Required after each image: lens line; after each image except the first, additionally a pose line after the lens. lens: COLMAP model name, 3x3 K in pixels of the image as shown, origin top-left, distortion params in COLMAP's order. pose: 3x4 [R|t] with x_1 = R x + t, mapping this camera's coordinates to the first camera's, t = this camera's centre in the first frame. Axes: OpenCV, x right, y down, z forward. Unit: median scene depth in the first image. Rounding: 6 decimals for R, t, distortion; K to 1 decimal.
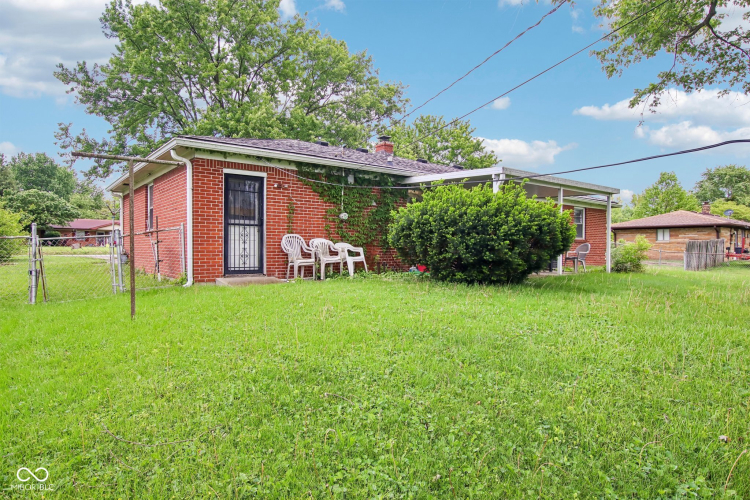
lens RADIAL K [[451.4, 0, 377.7], [0, 451.4, 251.4], [0, 0, 1]] dist [0.002888, 0.000478]
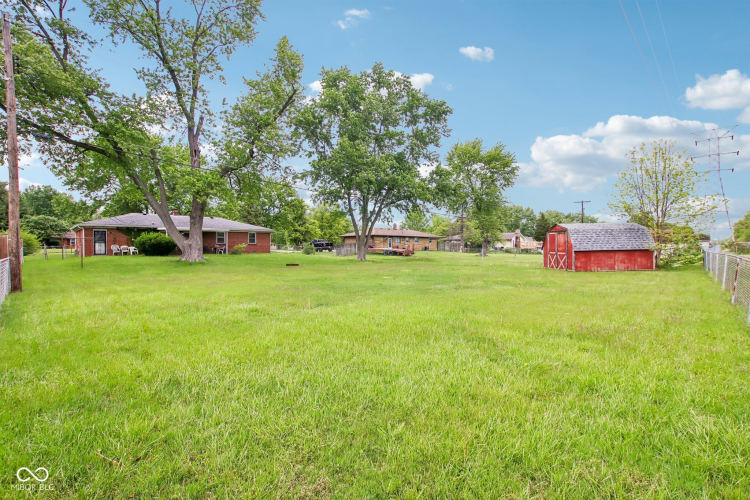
lens RADIAL K [[329.3, 0, 369.8], [0, 329.3, 248.7], [0, 0, 1]] dist [-0.005287, -0.000328]
pose [[0.990726, -0.011657, 0.135374, 1.618538], [0.011658, 0.999932, 0.000786, 0.020320], [-0.135374, 0.000799, 0.990794, -2.138276]]
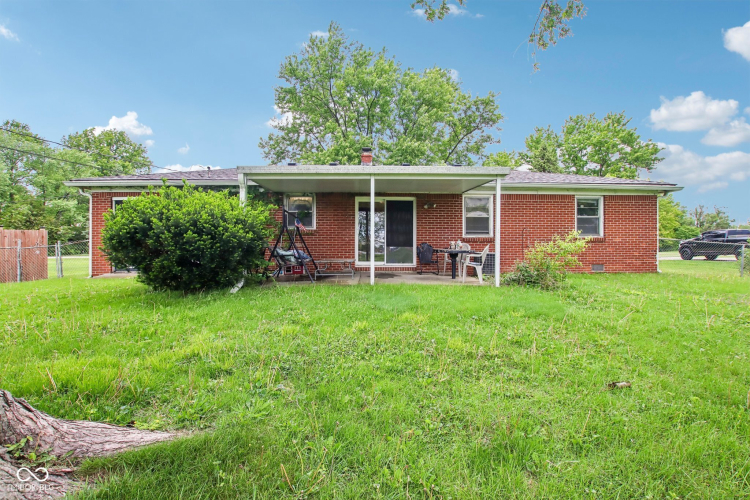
lens RADIAL K [[352.5, 0, 370.8], [0, 352.5, 250.2], [0, 0, 1]] dist [-0.032578, 0.002660]
pose [[0.801216, -0.007200, -0.598332, 0.885411], [0.002616, 0.999960, -0.008529, -0.003399], [0.598370, 0.005269, 0.801203, 0.552659]]
